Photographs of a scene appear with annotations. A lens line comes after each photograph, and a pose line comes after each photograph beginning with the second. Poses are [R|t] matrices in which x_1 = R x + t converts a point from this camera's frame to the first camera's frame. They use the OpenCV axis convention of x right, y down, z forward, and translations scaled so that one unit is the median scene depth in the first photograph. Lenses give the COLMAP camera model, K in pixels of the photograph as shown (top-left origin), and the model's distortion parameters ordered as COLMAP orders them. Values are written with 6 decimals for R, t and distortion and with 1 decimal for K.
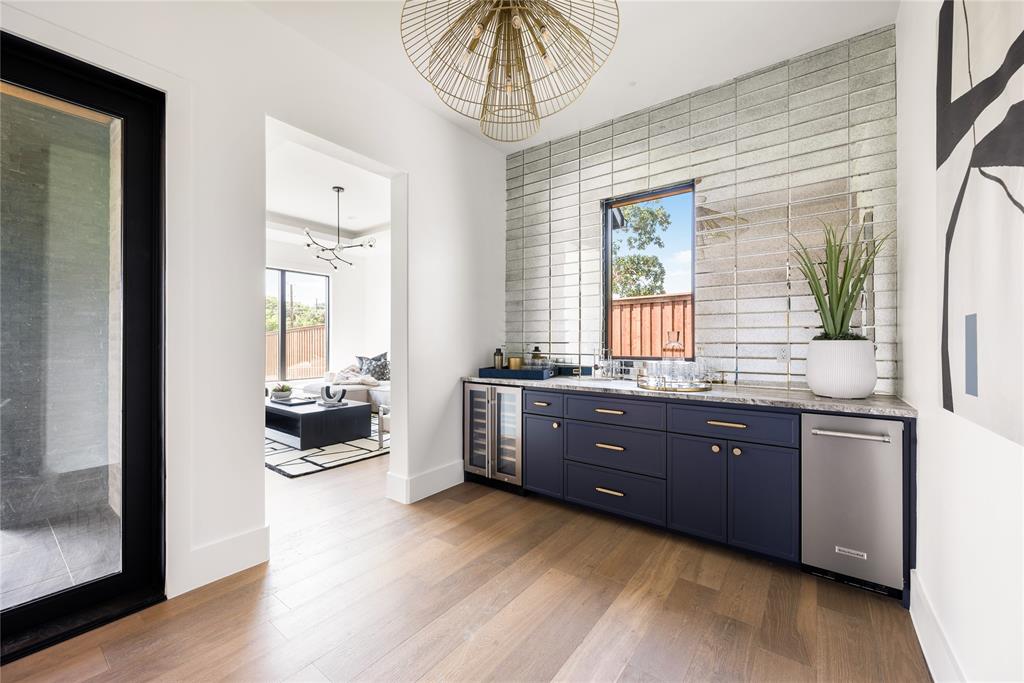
lens RADIAL K [[404.1, 0, 515.2], [0, 404.1, 340.4], [0, 0, 1]] dist [-0.003328, -0.000298]
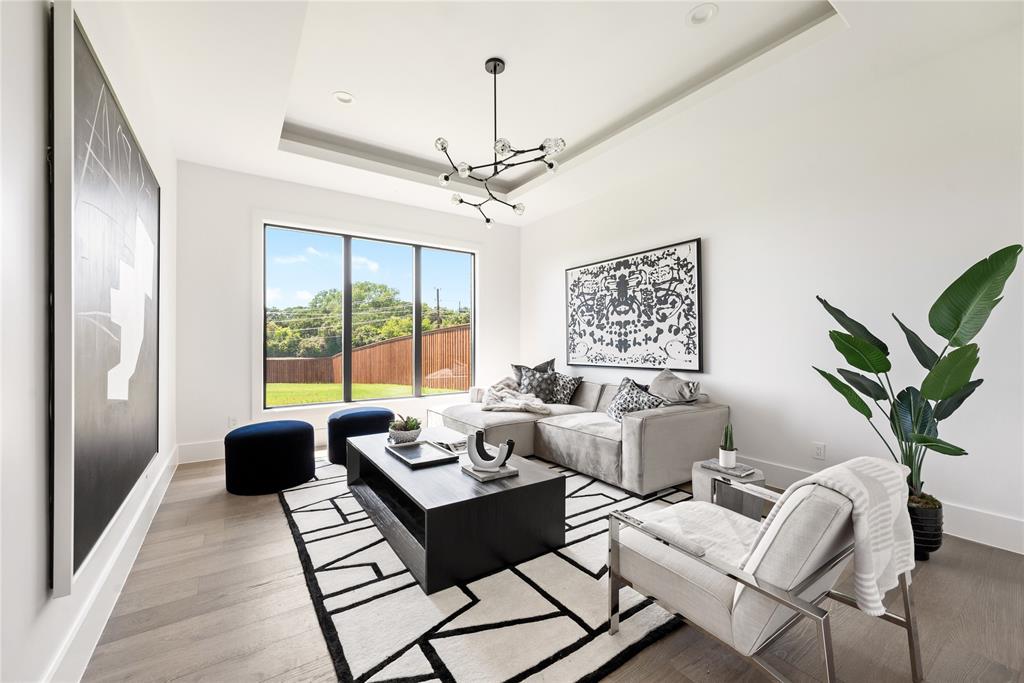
lens RADIAL K [[404.1, 0, 511.7], [0, 404.1, 341.7], [0, 0, 1]] dist [-0.003328, -0.000298]
pose [[0.946493, -0.001938, -0.322717, -0.179116], [0.001599, 0.999998, -0.001315, 0.001165], [0.322719, 0.000729, 0.946494, 0.363910]]
